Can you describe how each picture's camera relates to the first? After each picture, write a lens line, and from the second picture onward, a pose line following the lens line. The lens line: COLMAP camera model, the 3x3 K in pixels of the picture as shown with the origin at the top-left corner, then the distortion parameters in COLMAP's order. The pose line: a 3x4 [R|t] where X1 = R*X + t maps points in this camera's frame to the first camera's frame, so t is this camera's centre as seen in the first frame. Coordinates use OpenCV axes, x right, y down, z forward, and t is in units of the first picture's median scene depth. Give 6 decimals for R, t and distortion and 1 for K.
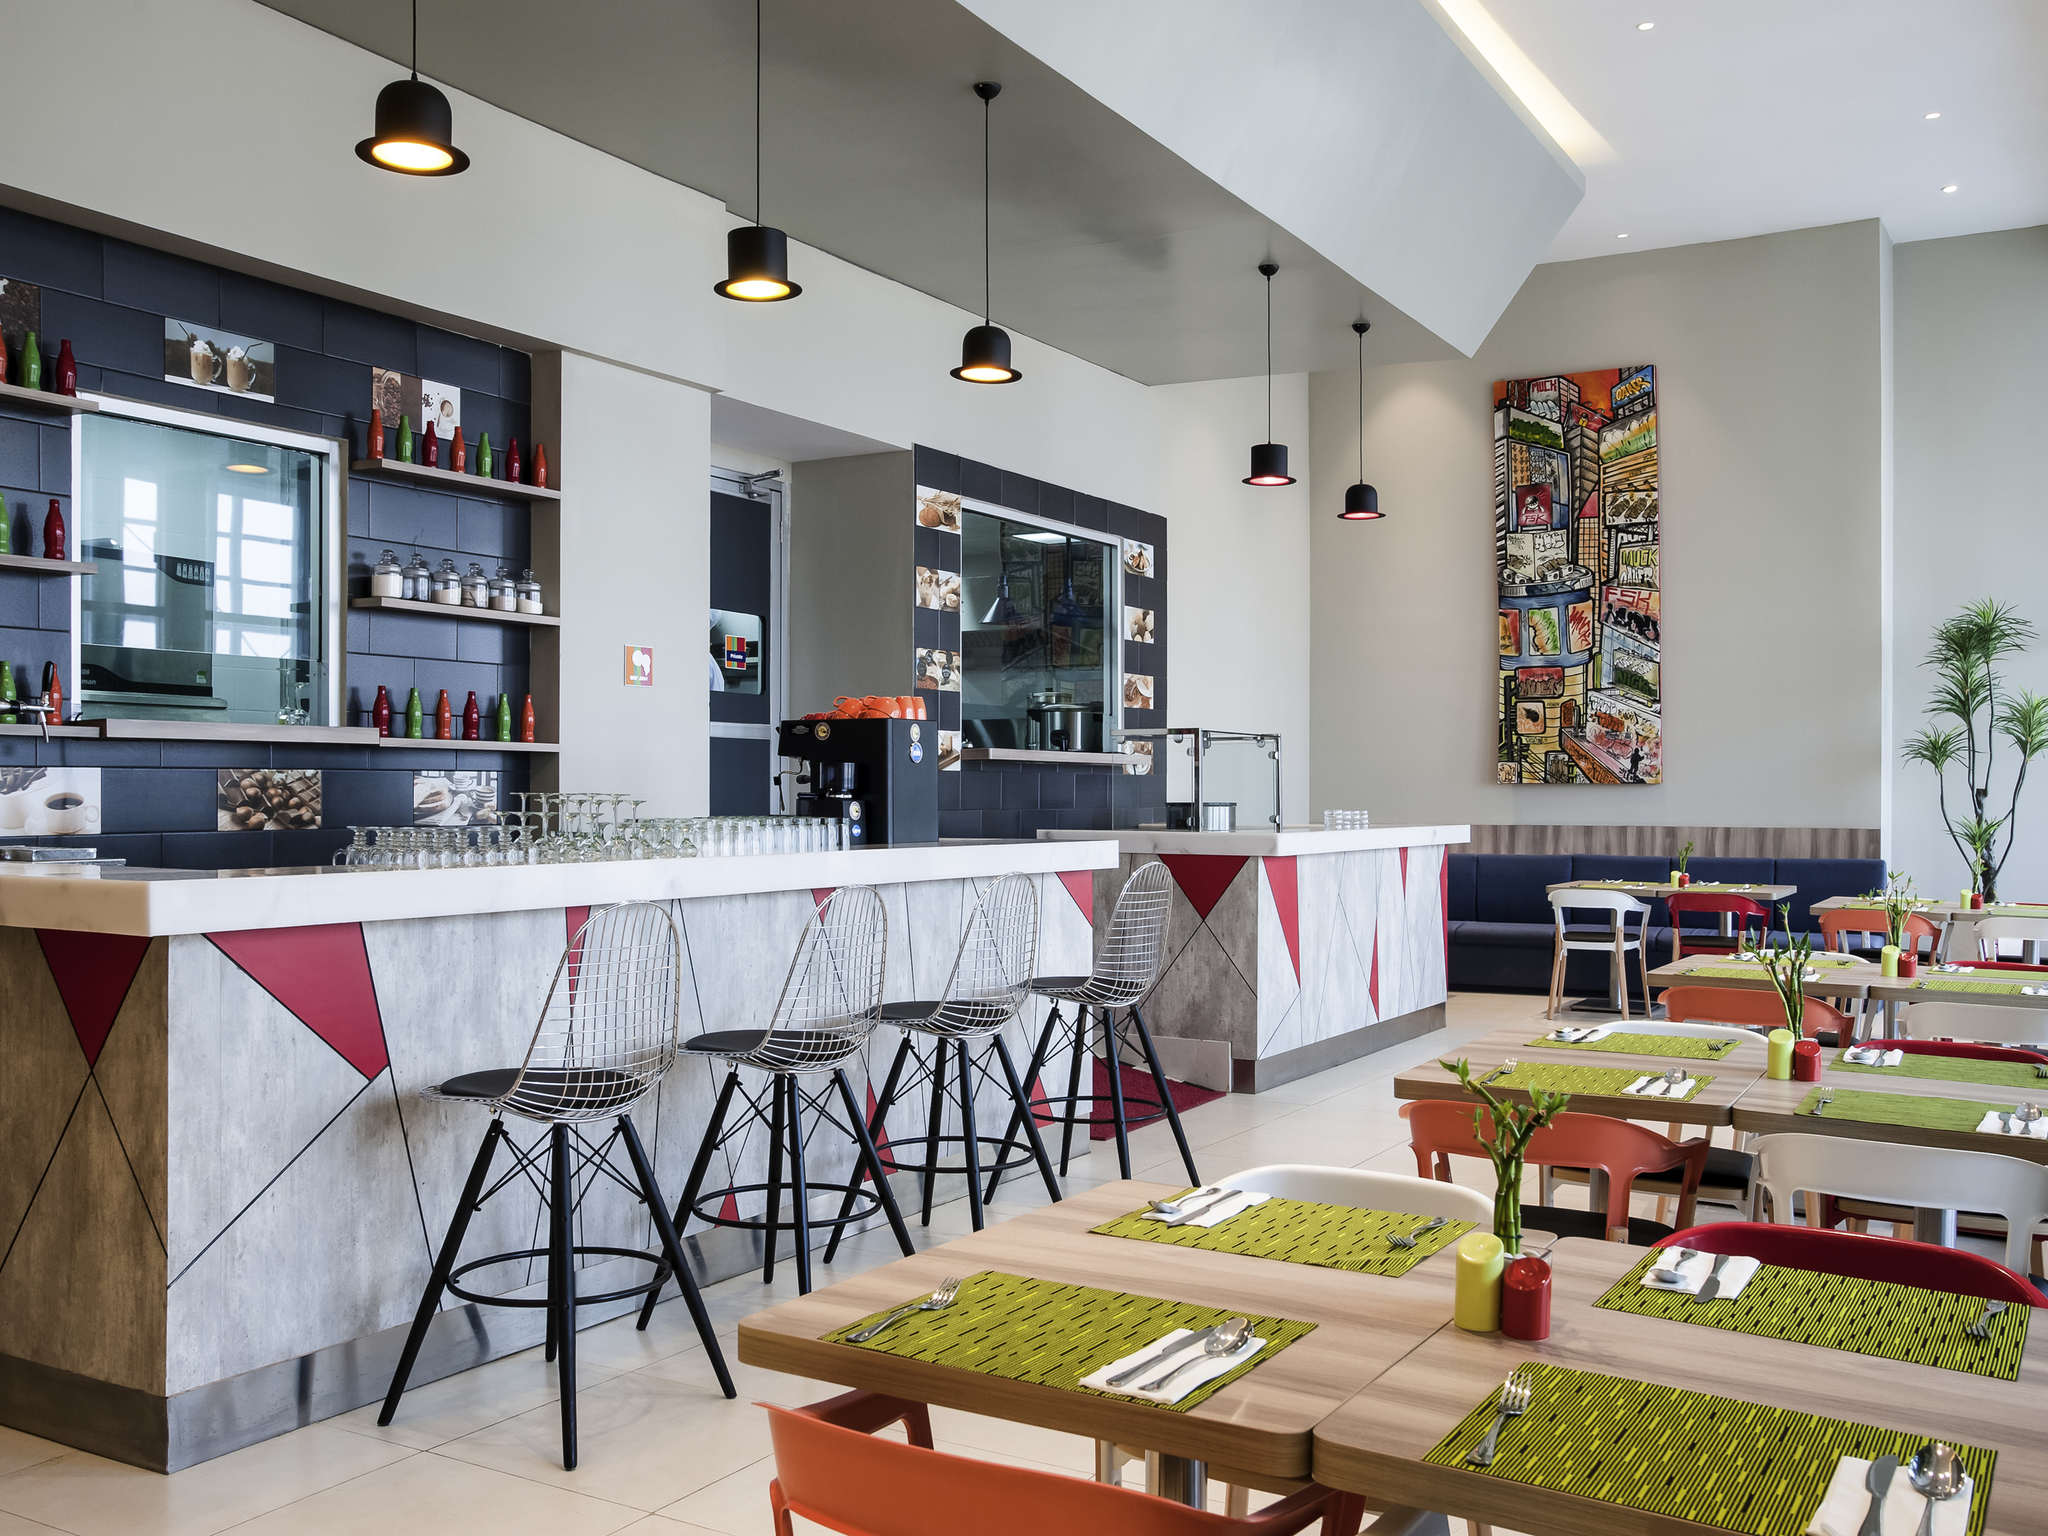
lens RADIAL K [[1825.6, 0, 1013.1], [0, 1825.6, 775.8], [0, 0, 1]] dist [-0.038868, 0.008539]
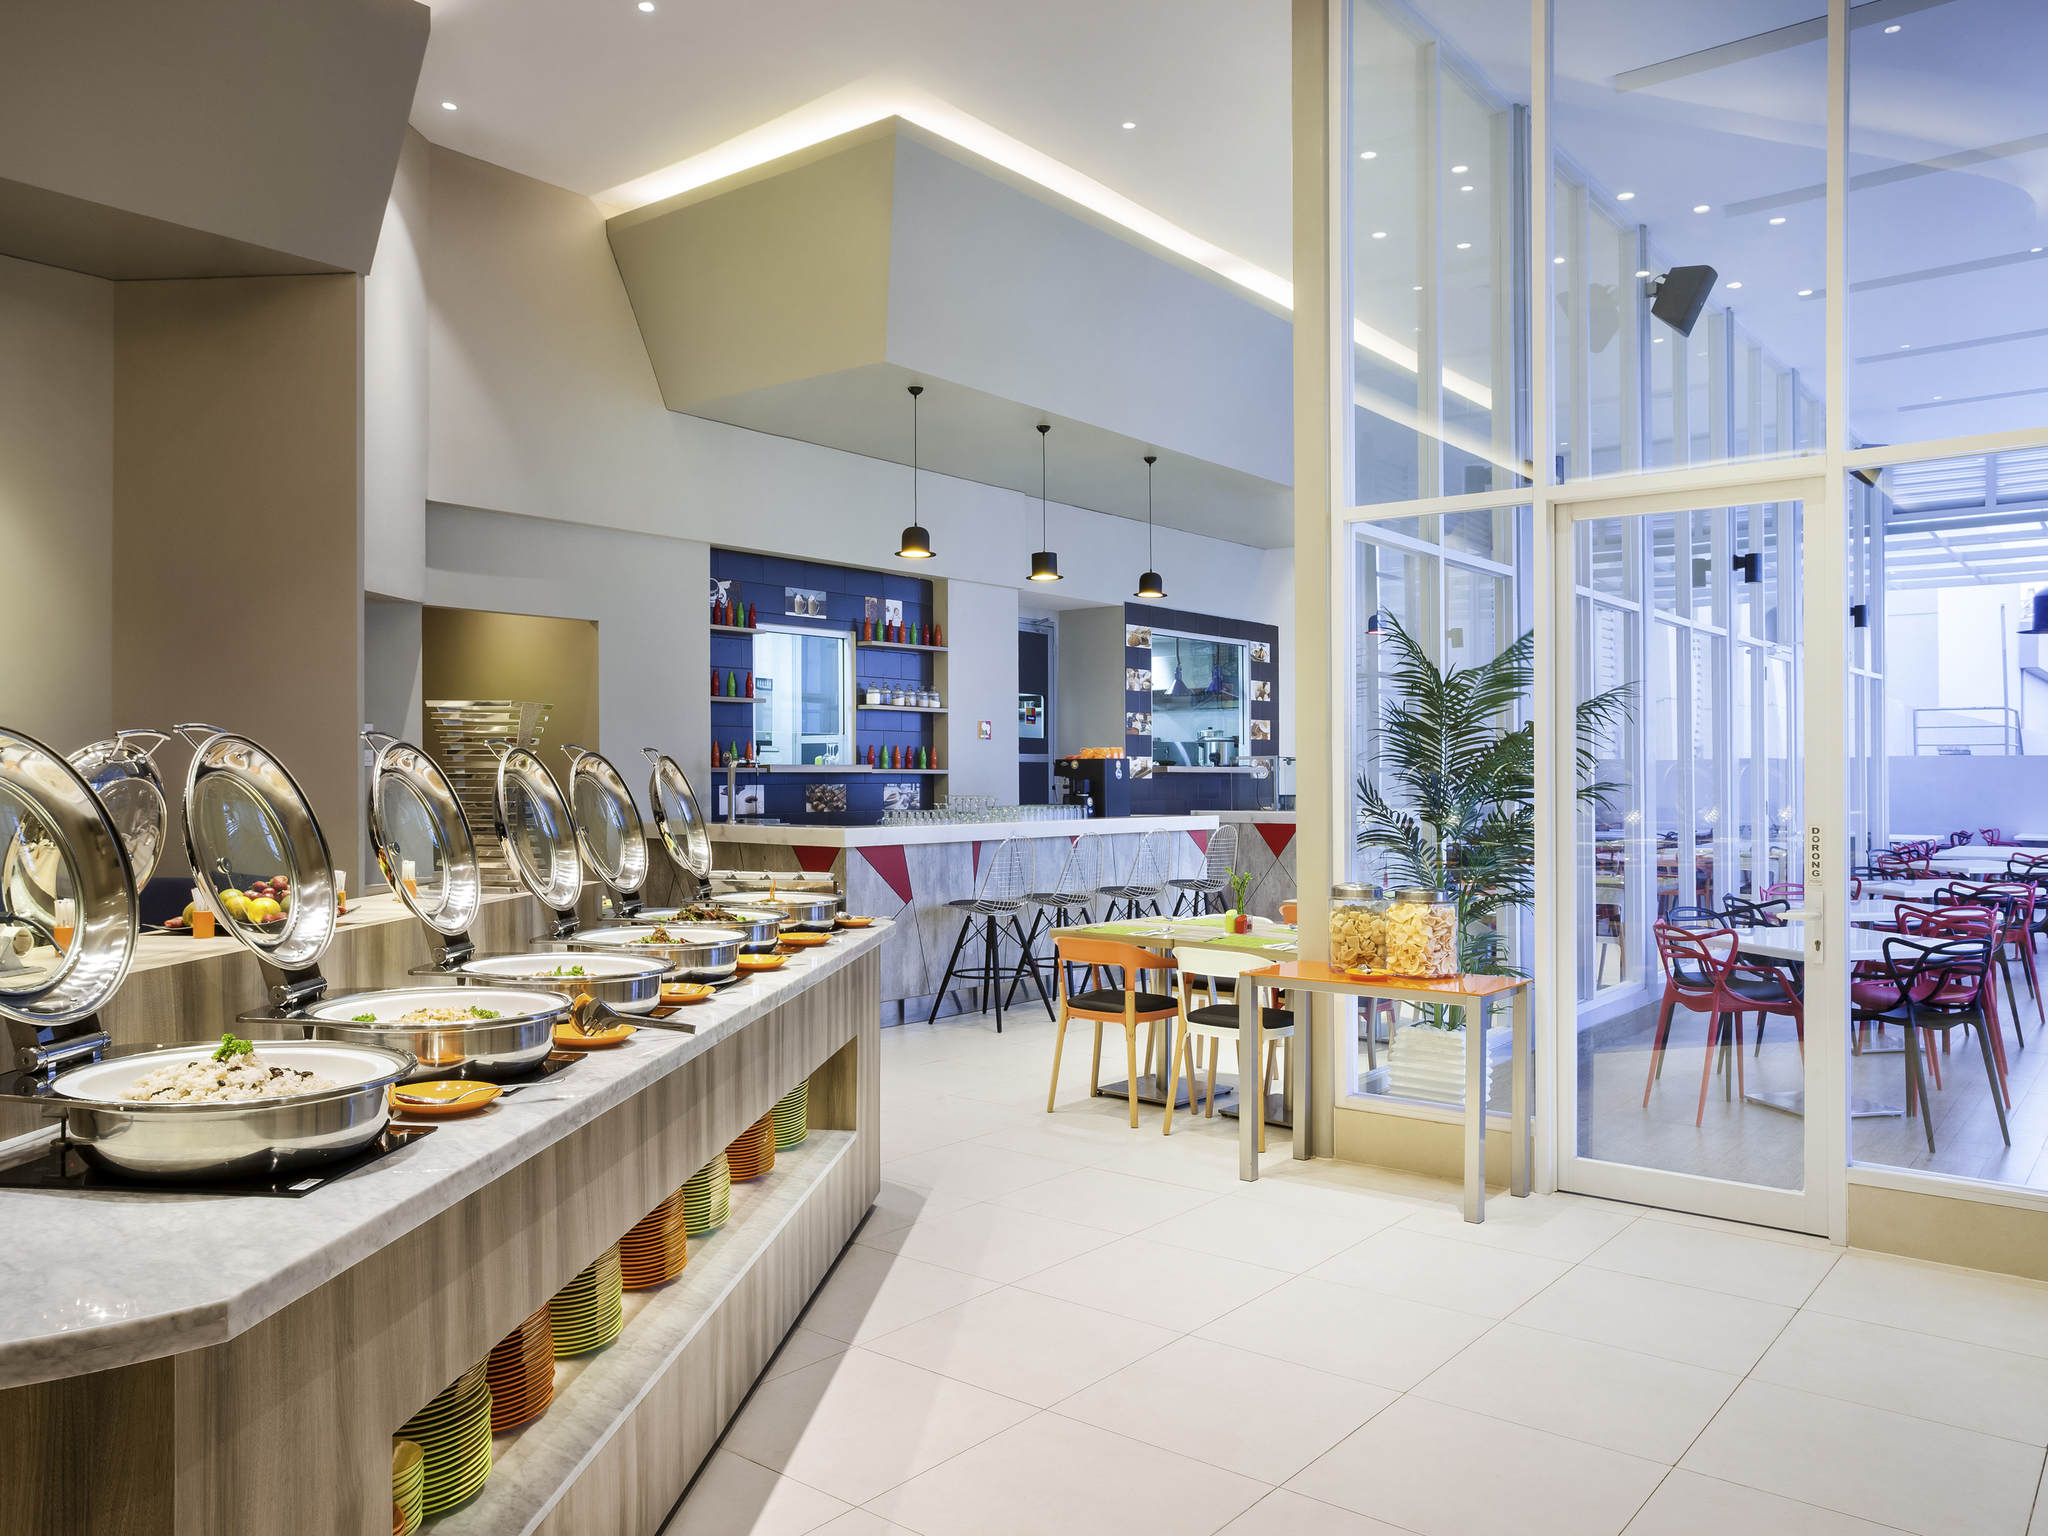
lens RADIAL K [[1506.9, 0, 1023.1], [0, 1506.9, 772.0], [0, 0, 1]] dist [-0.001881, -0.000042]
pose [[0.989842, -0.007804, -0.141960, 0.080334], [0.008063, 0.999967, 0.001249, -0.017046], [0.141945, -0.002380, 0.989872, -0.703579]]
